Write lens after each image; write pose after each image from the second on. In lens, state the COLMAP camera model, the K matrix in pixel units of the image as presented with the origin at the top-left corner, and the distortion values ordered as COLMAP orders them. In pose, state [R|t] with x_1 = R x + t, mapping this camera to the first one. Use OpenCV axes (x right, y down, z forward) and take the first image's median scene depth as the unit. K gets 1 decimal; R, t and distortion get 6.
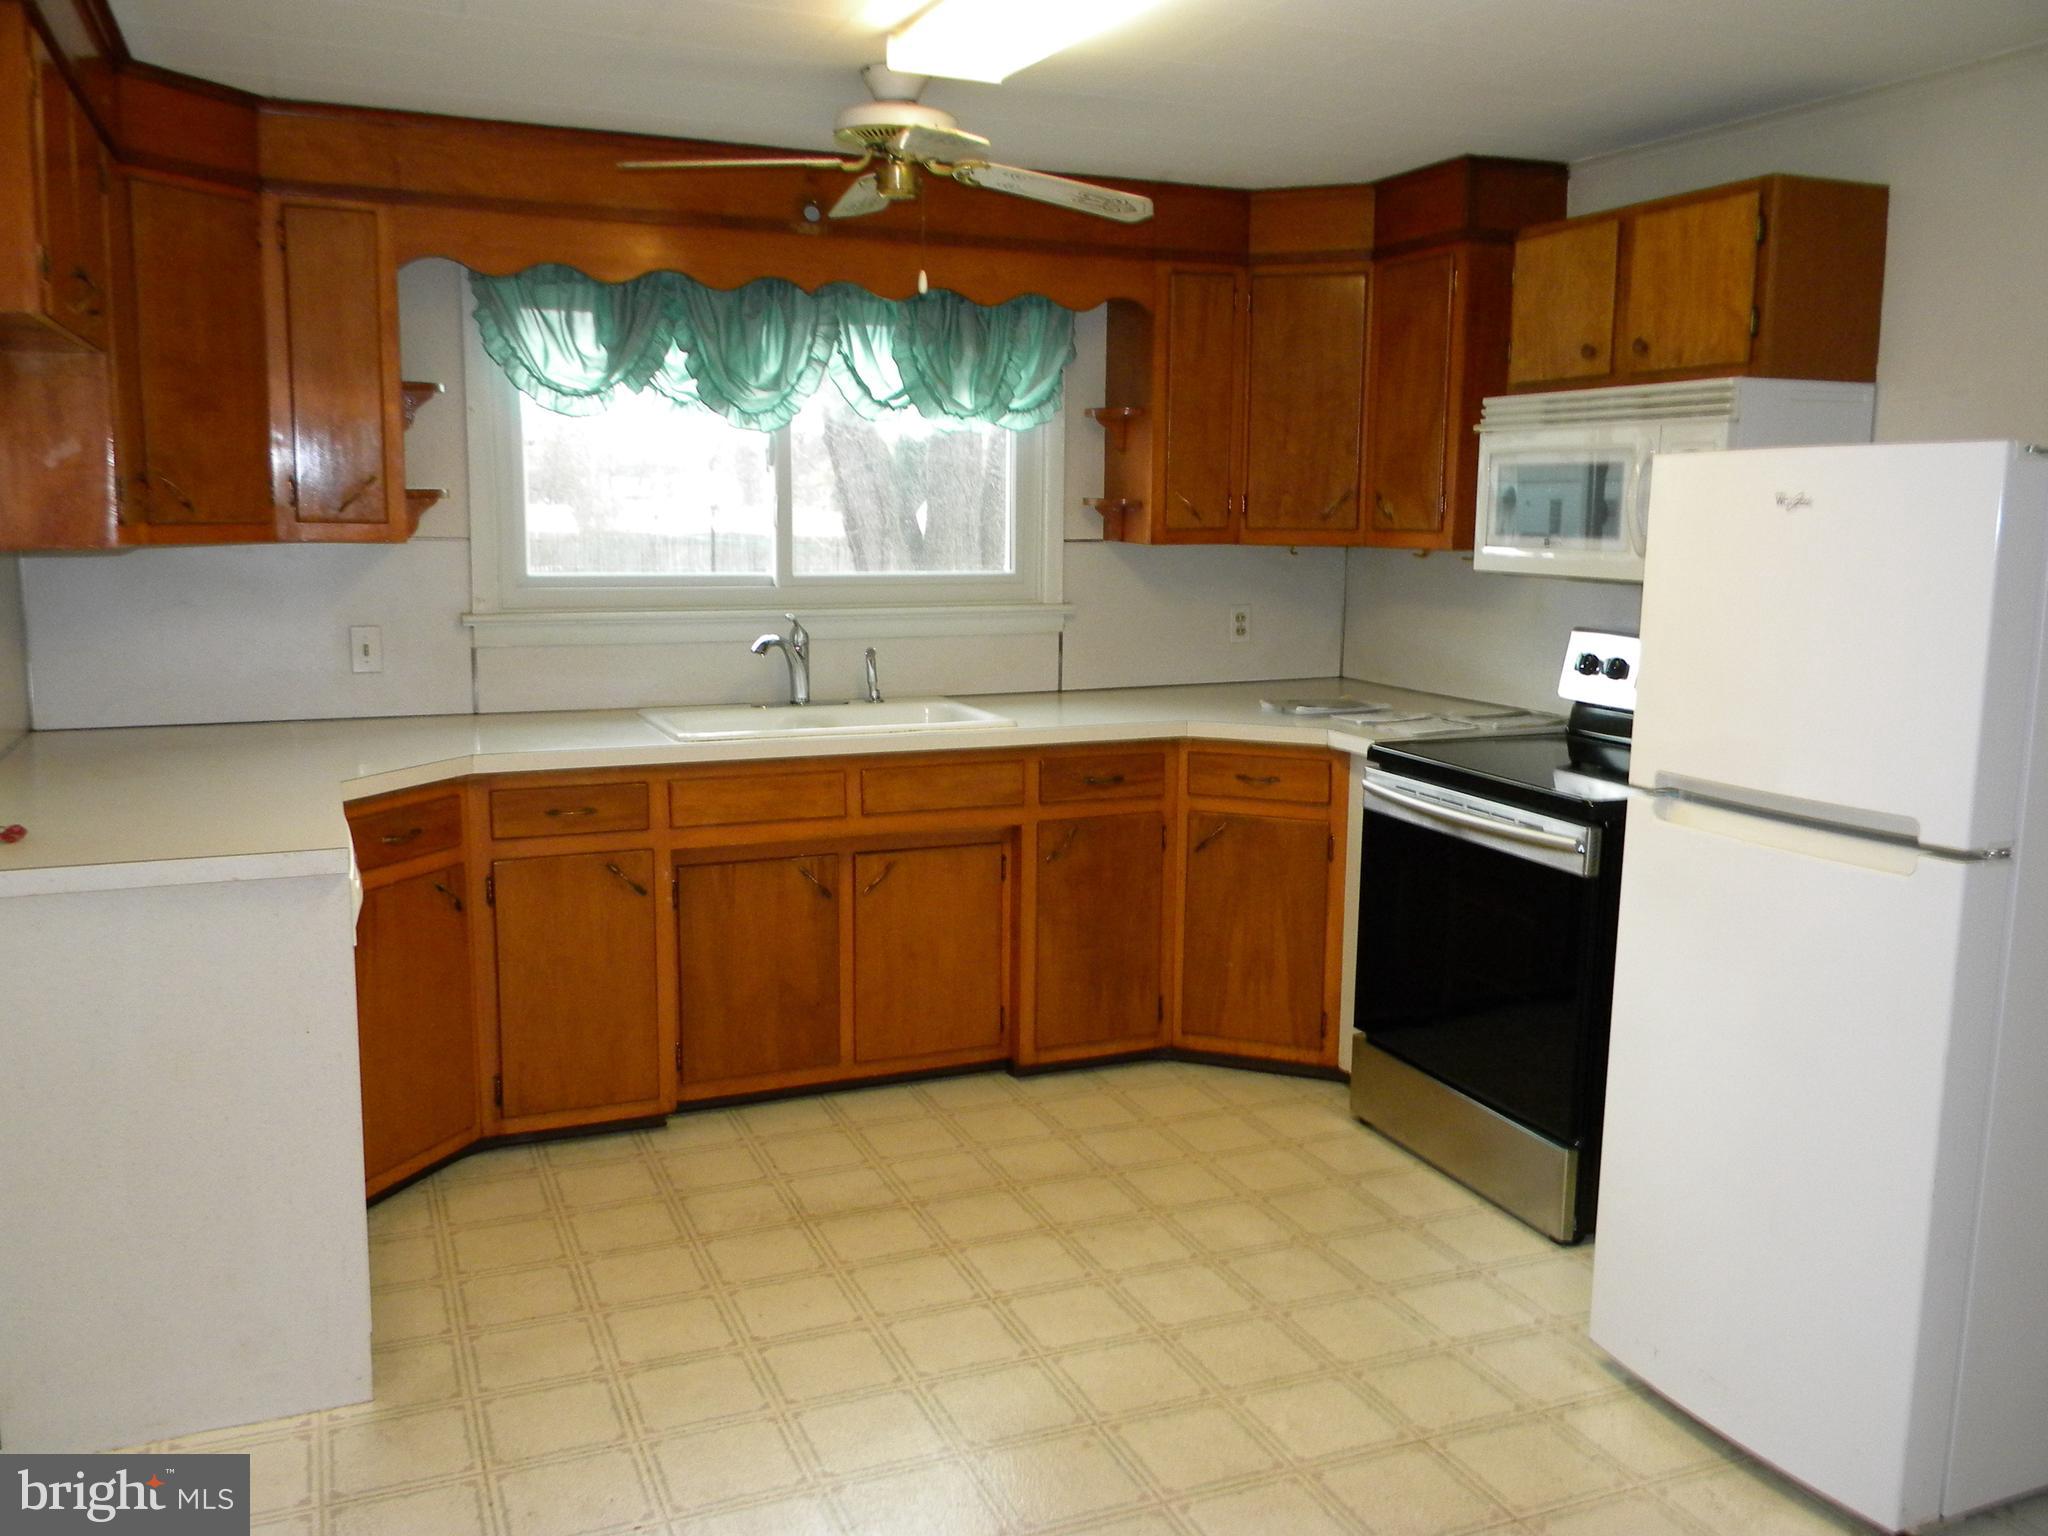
lens RADIAL K [[1698.4, 0, 1024.0], [0, 1698.4, 768.0], [0, 0, 1]] dist [0.038937, -0.001416]
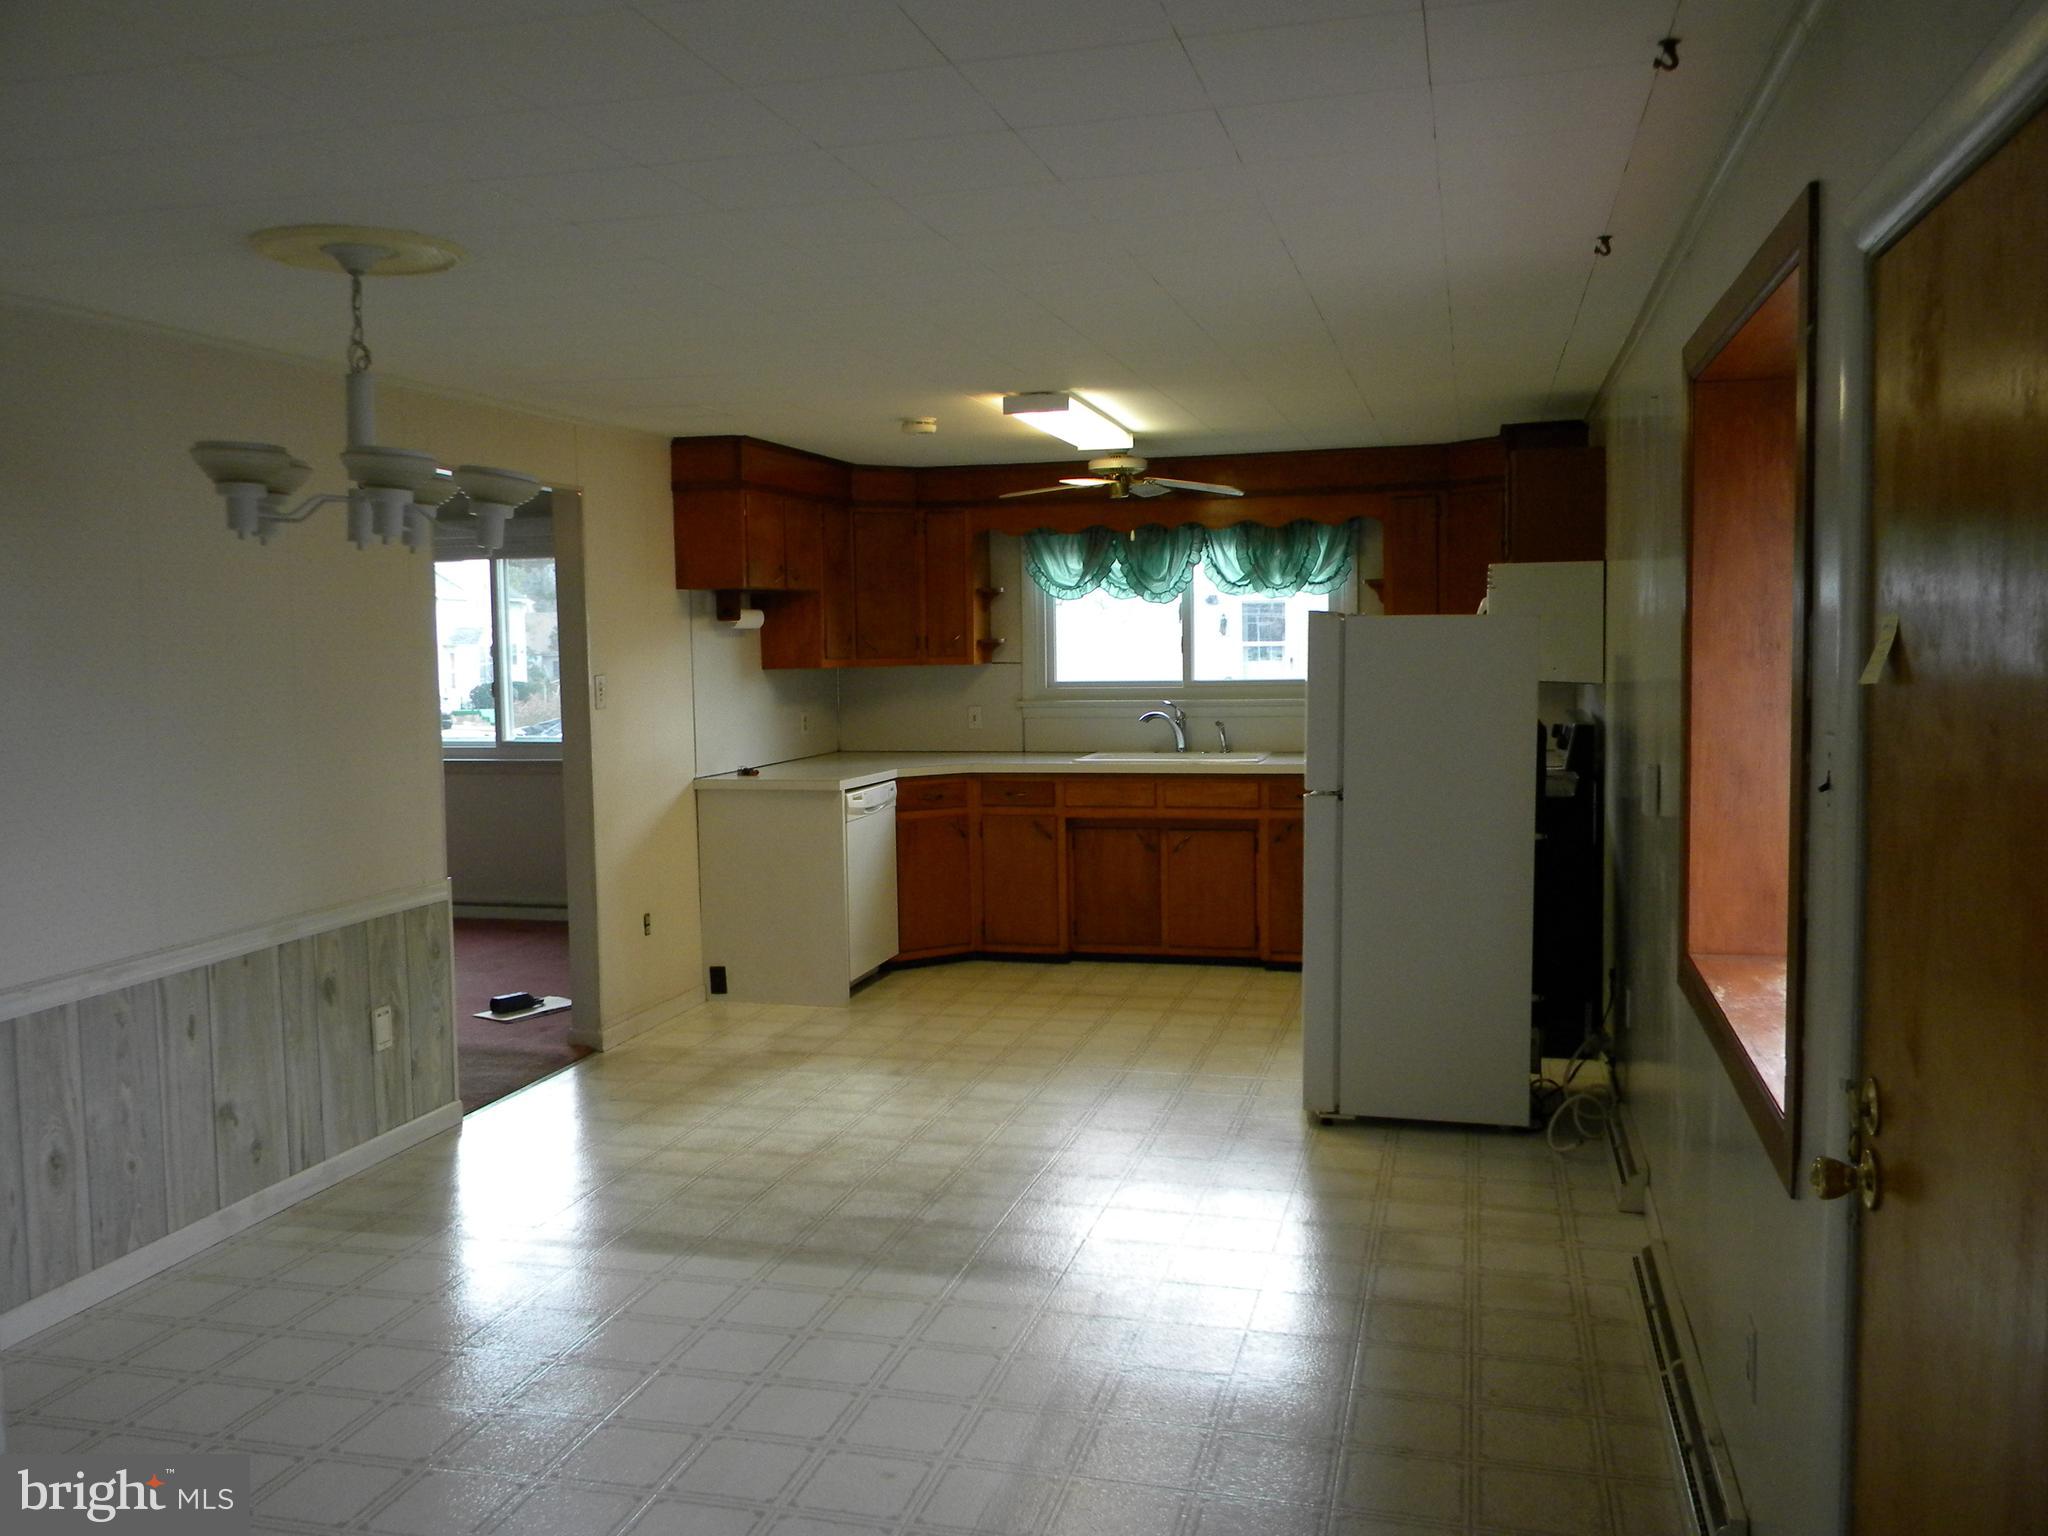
lens RADIAL K [[1698.4, 0, 1024.0], [0, 1698.4, 768.0], [0, 0, 1]] dist [0.038937, -0.001416]
pose [[0.790354, 0.025201, -0.612132, 0.891876], [-0.071323, 0.996145, -0.051079, 0.088443], [0.608485, 0.084030, 0.789104, -0.547542]]
